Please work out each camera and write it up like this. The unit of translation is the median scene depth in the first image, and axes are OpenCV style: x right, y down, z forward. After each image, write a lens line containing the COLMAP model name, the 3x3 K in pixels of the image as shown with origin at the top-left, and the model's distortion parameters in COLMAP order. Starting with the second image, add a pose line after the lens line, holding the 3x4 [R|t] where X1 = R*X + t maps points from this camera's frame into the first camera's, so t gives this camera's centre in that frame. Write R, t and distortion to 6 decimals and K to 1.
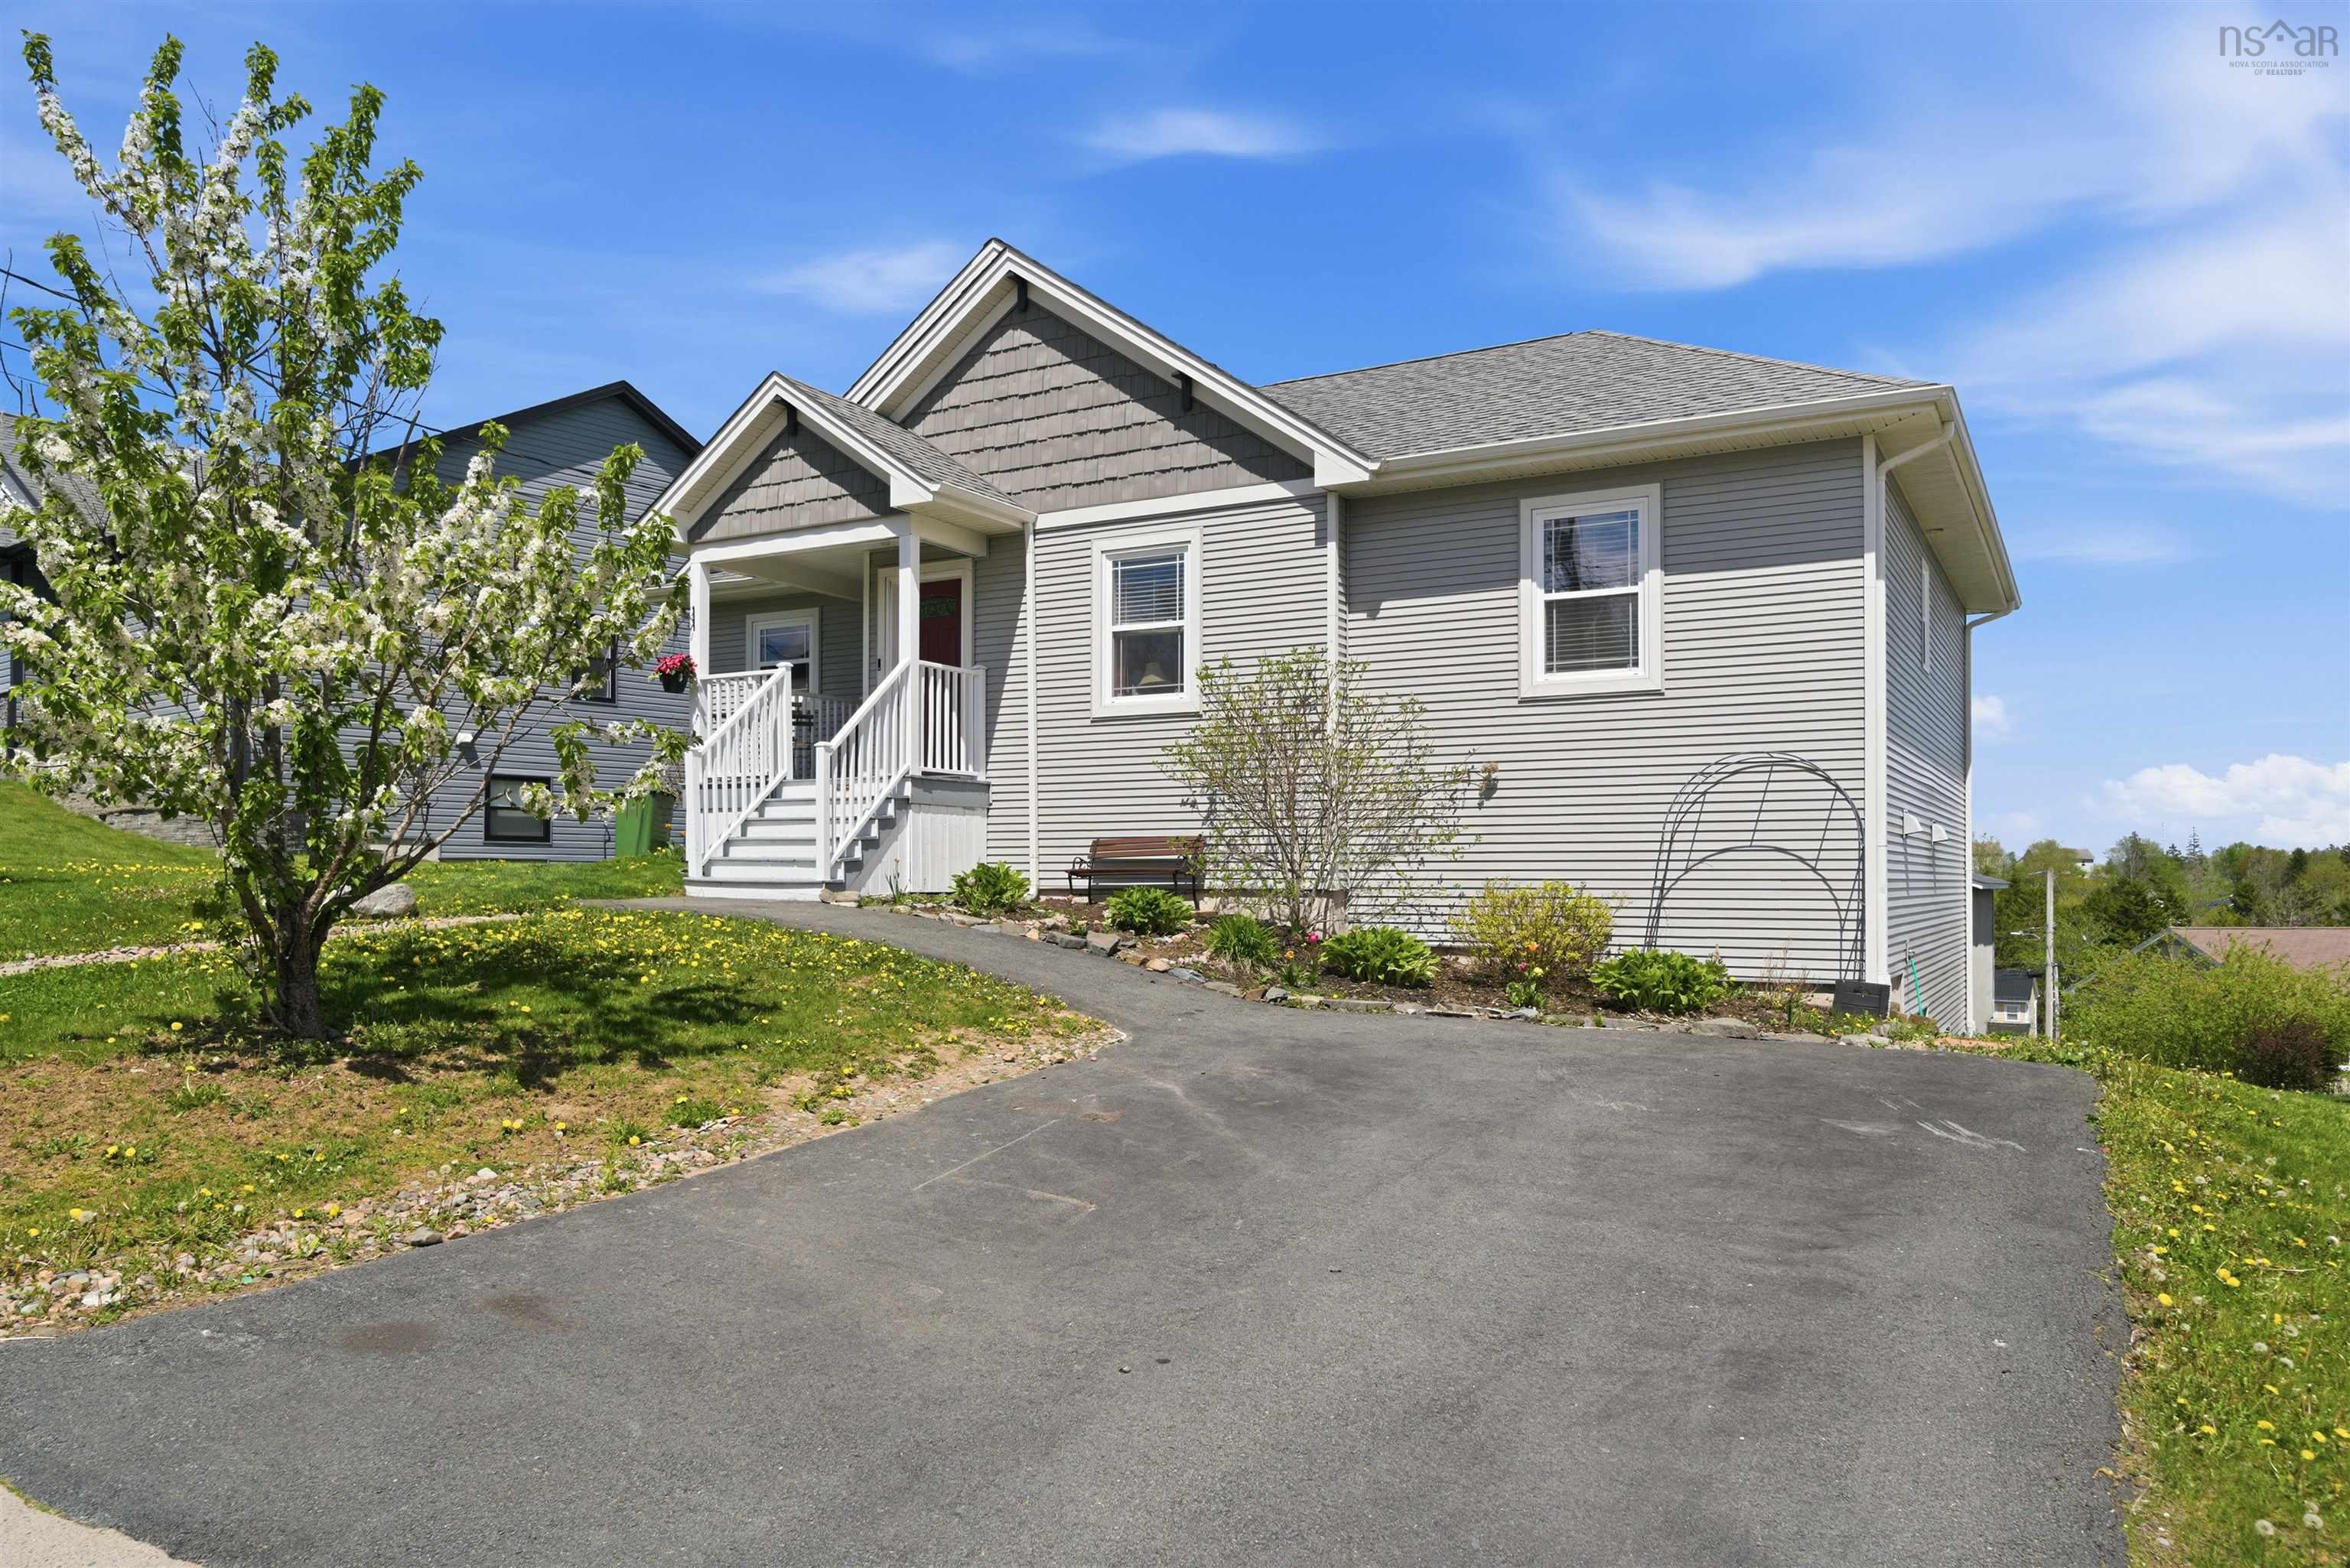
lens RADIAL K [[1599.9, 0, 1168.3], [0, 1599.9, 848.5], [0, 0, 1]] dist [0.032544, -0.037121]
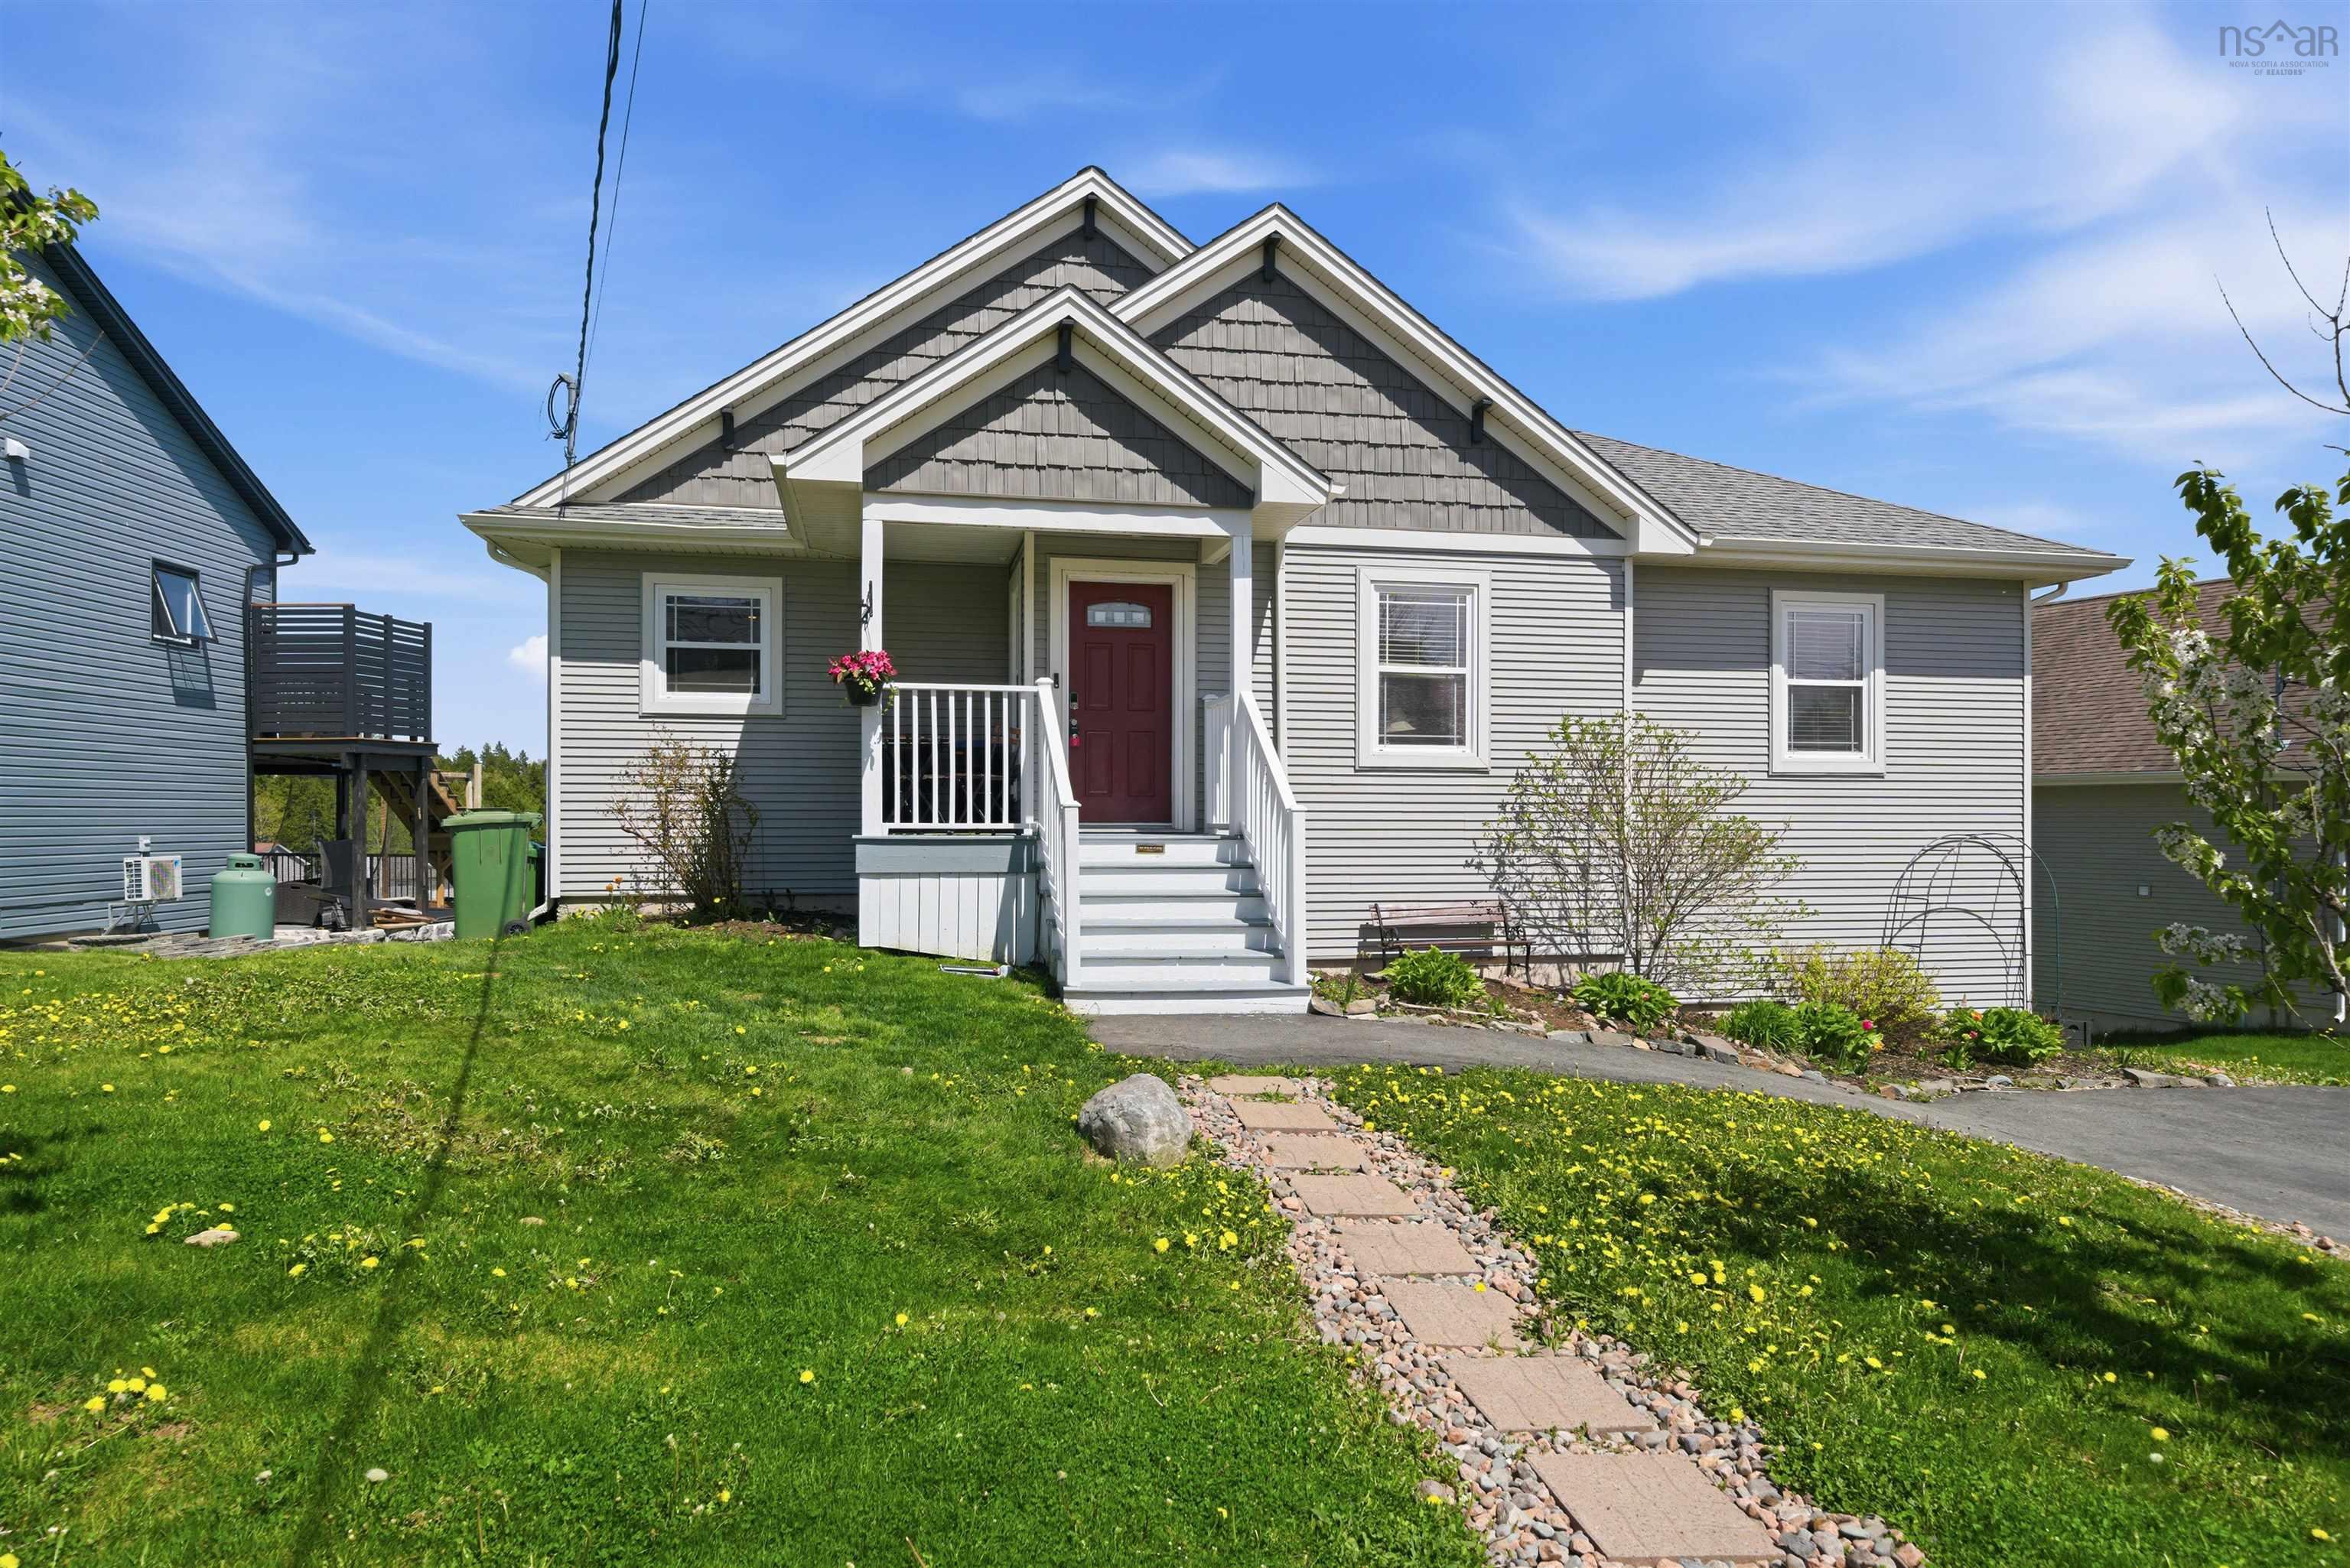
lens RADIAL K [[1328.8, 0, 1173.8], [0, 1328.8, 808.7], [0, 0, 1]] dist [0.044545, 0.000013]
pose [[0.757733, 0.000644, 0.652564, -0.743054], [-0.014696, 0.999763, 0.016078, -0.084070], [-0.652399, -0.021773, 0.757563, 0.618599]]
